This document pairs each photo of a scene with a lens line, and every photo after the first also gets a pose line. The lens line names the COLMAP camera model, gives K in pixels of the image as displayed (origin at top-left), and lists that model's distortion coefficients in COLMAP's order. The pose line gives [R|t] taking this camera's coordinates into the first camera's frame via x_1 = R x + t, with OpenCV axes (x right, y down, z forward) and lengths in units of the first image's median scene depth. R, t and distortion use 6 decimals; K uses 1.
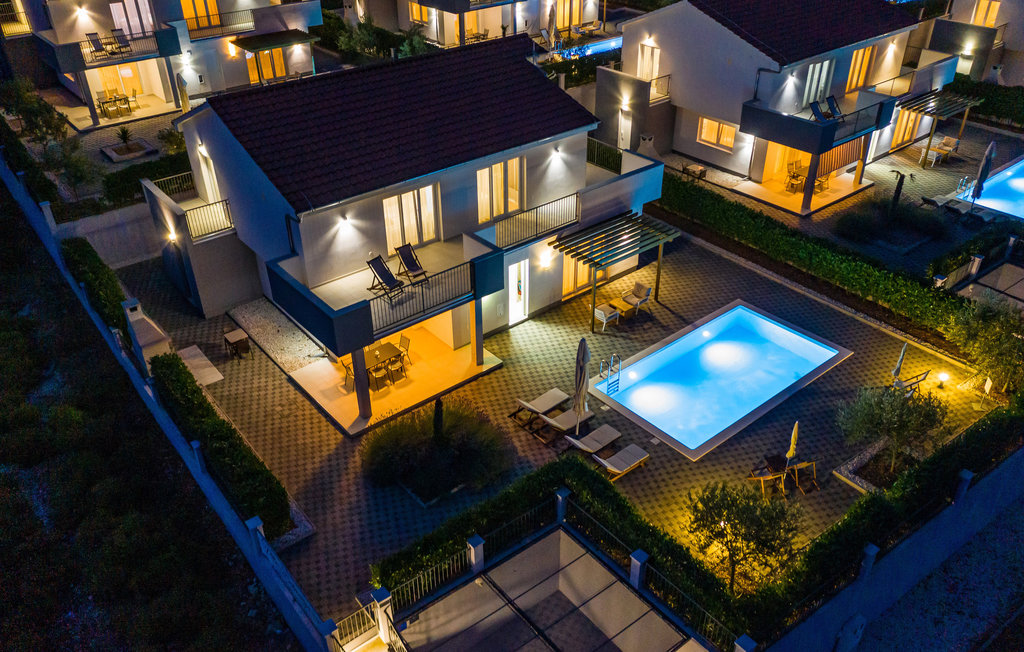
lens RADIAL K [[820.6, 0, 517.2], [0, 820.6, 327.5], [0, 0, 1]] dist [0.005888, 0.005645]
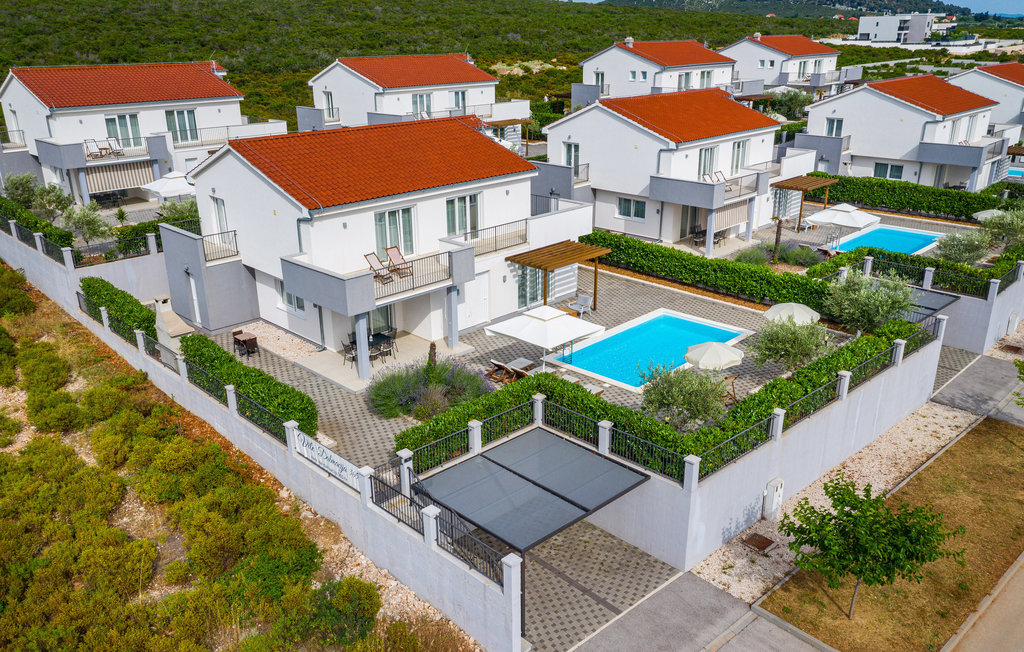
lens RADIAL K [[820.6, 0, 511.6], [0, 820.6, 326.6], [0, 0, 1]] dist [0.005888, 0.005645]
pose [[0.994579, -0.040598, 0.095733, -0.078591], [0.060734, 0.974083, -0.217884, 0.277675], [-0.084406, 0.222517, 0.971268, -0.166141]]
